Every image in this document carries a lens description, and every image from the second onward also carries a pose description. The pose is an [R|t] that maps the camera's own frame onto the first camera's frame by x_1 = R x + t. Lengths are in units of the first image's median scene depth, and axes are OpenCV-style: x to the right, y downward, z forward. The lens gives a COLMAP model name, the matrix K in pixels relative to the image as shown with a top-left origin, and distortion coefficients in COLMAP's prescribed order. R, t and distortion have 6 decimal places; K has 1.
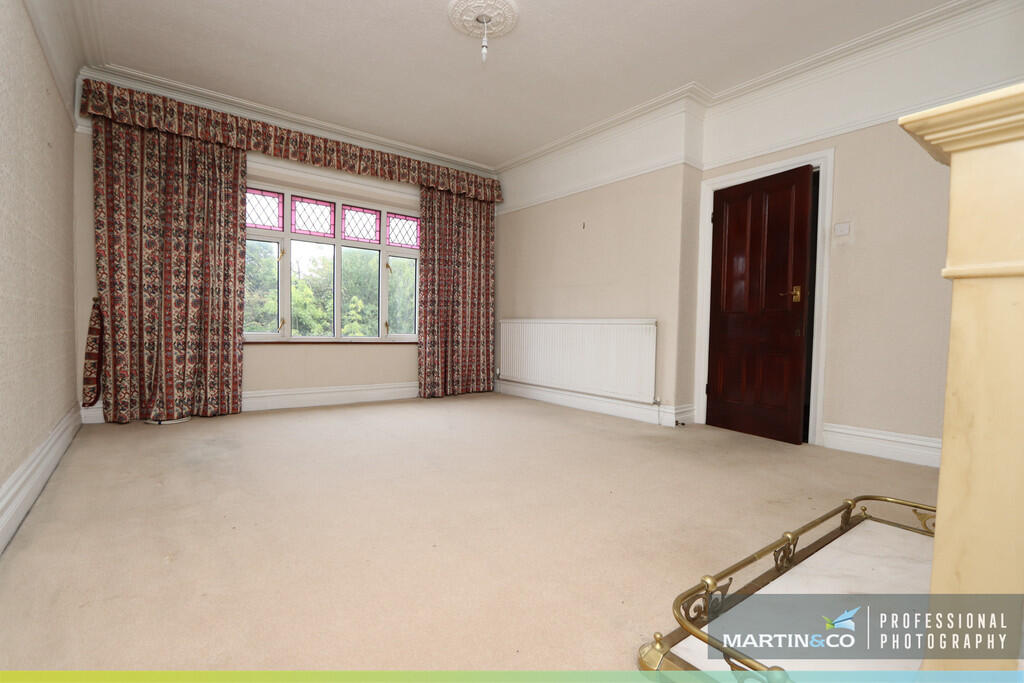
lens RADIAL K [[477.2, 0, 511.6], [0, 477.2, 345.7], [0, 0, 1]] dist [-0.021188, 0.001362]
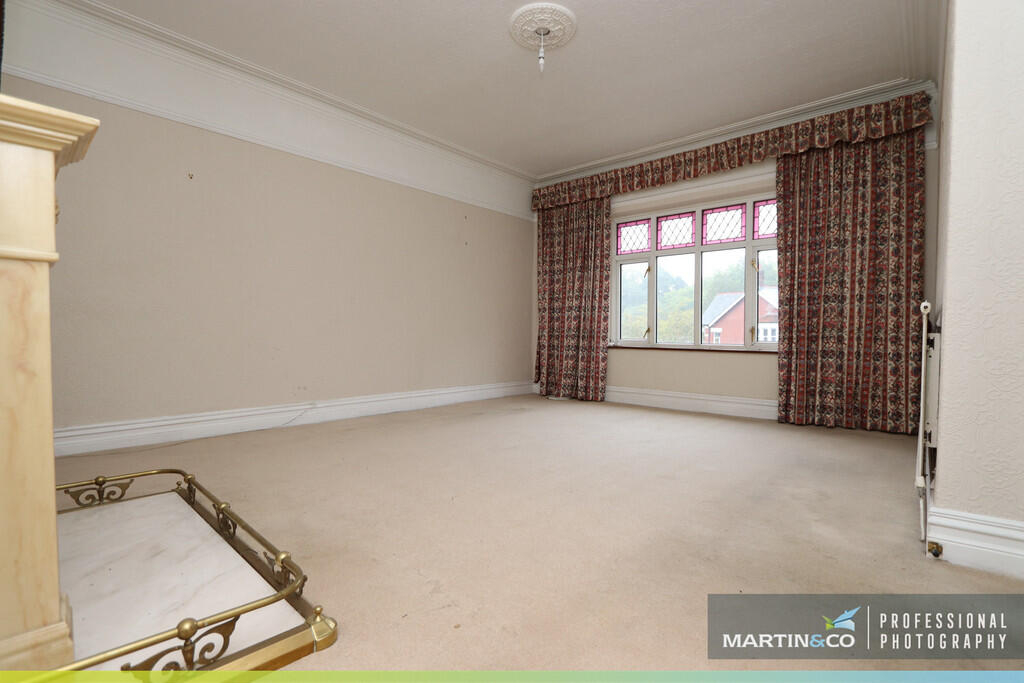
lens RADIAL K [[465.1, 0, 512.0], [0, 465.1, 341.5], [0, 0, 1]] dist [-0.005583, -0.000001]
pose [[0.187769, 0.002754, -0.982209, 0.560135], [-0.033124, 0.999445, -0.003530, -0.007351], [0.981654, 0.033198, 0.187756, 0.468121]]
